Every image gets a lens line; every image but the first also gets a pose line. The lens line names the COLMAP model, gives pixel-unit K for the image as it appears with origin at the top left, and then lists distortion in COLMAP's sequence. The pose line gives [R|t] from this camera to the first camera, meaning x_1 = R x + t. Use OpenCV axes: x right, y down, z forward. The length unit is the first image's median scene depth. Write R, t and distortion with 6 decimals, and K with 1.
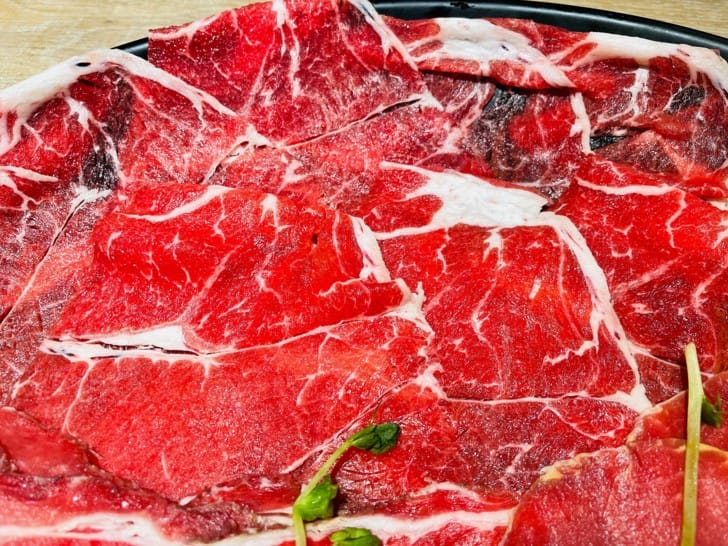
lens RADIAL K [[558.0, 0, 364.0], [0, 558.0, 273.0], [0, 0, 1]] dist [0.056789, -0.104865]
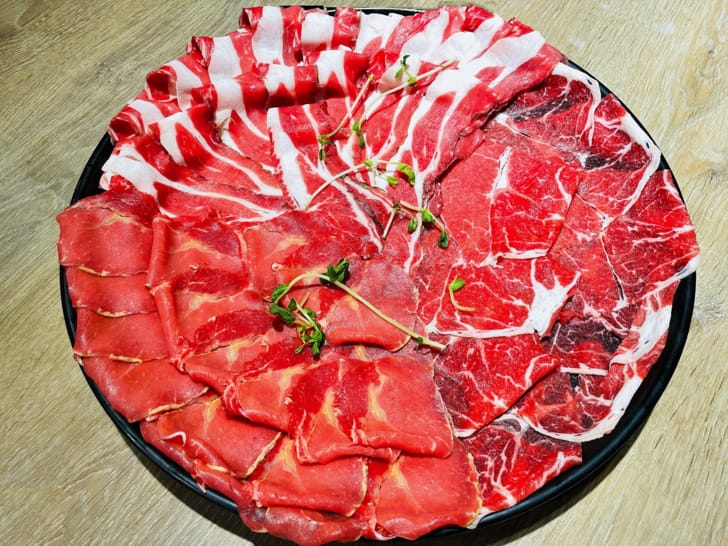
lens RADIAL K [[558.0, 0, 364.0], [0, 558.0, 273.0], [0, 0, 1]] dist [0.056789, -0.104865]
pose [[-0.304380, 0.859870, -0.409850, 1.151317], [-0.760709, 0.039532, 0.647888, -0.967307], [0.573302, 0.508981, 0.642078, -0.743616]]
